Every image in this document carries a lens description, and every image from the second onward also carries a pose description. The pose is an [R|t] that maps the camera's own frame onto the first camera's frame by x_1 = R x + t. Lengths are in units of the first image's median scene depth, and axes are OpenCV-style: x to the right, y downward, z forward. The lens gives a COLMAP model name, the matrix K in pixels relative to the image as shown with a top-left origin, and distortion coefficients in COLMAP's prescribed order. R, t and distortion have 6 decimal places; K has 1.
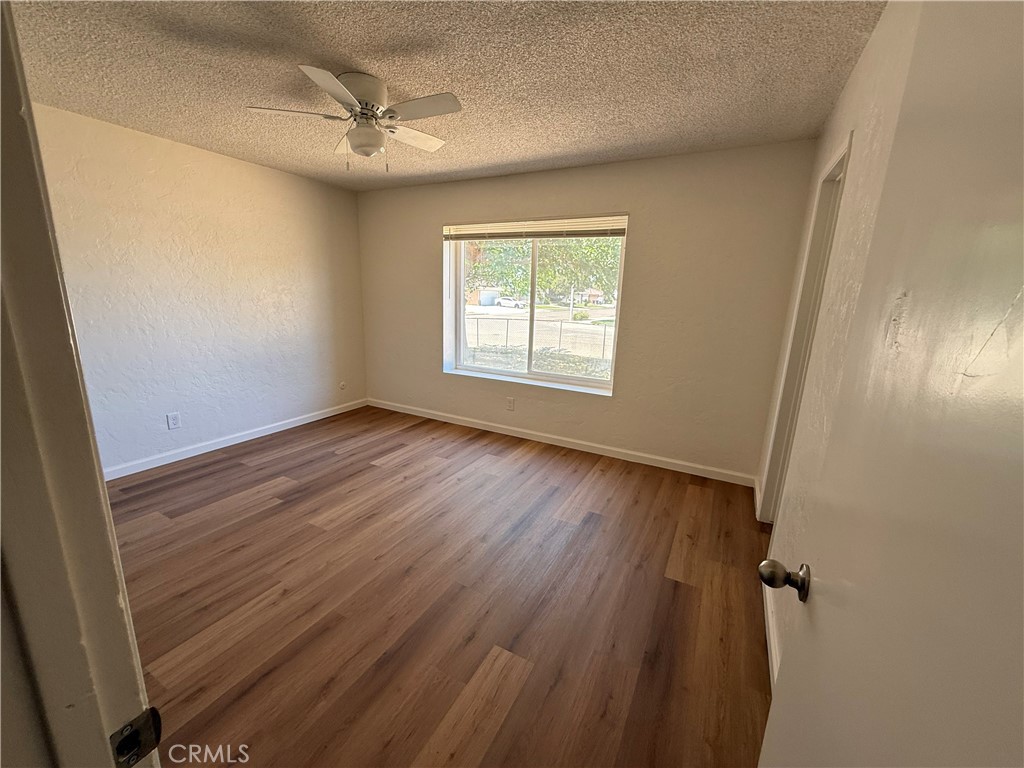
lens RADIAL K [[407.9, 0, 511.2], [0, 407.9, 384.3], [0, 0, 1]] dist [0.001061, -0.000256]
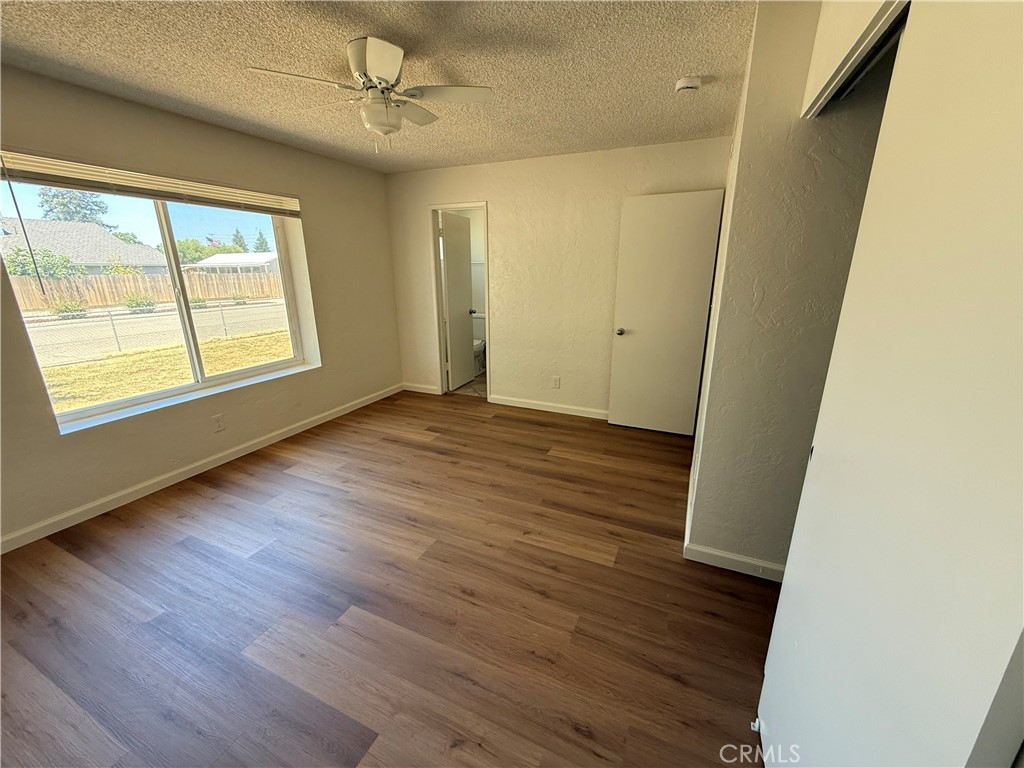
lens RADIAL K [[407.9, 0, 511.2], [0, 407.9, 384.3], [0, 0, 1]] dist [0.001061, -0.000256]
pose [[-0.062215, -0.307740, 0.949434, -0.885662], [0.221294, 0.923346, 0.313785, -0.165301], [-0.973221, 0.229626, 0.010655, 0.523550]]
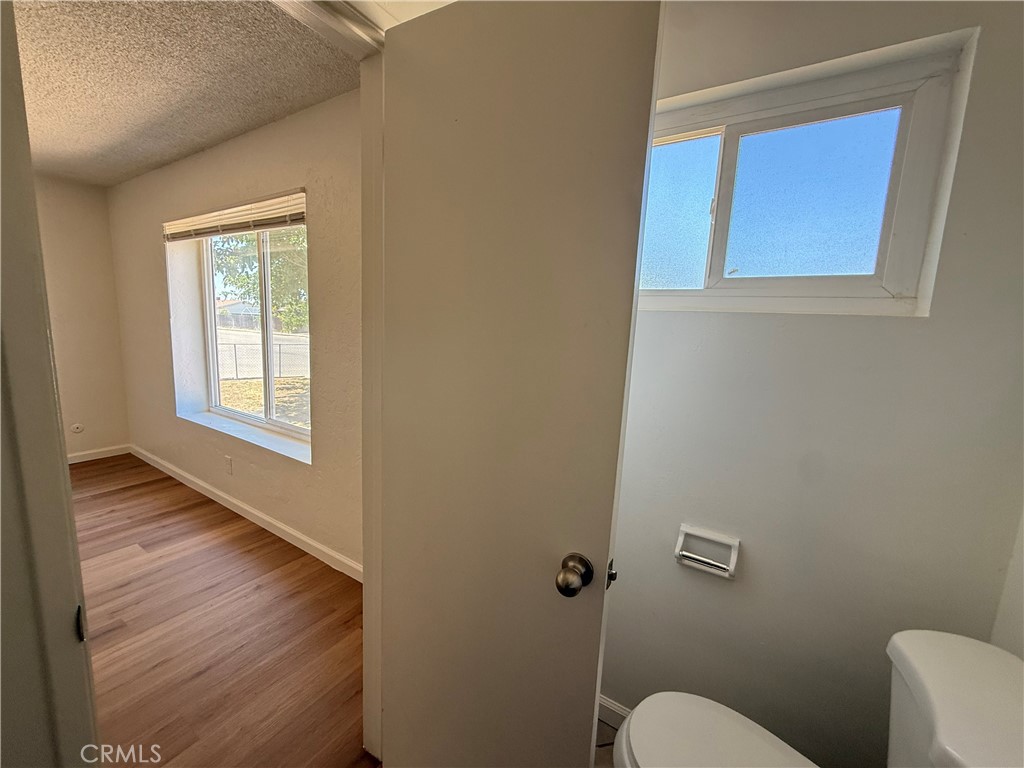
lens RADIAL K [[407.9, 0, 511.2], [0, 407.9, 384.3], [0, 0, 1]] dist [0.001061, -0.000256]
pose [[0.997953, 0.022183, -0.059981, 0.631466], [-0.026461, 0.997089, -0.071505, -0.063830], [0.058220, 0.072946, 0.995635, 0.367628]]
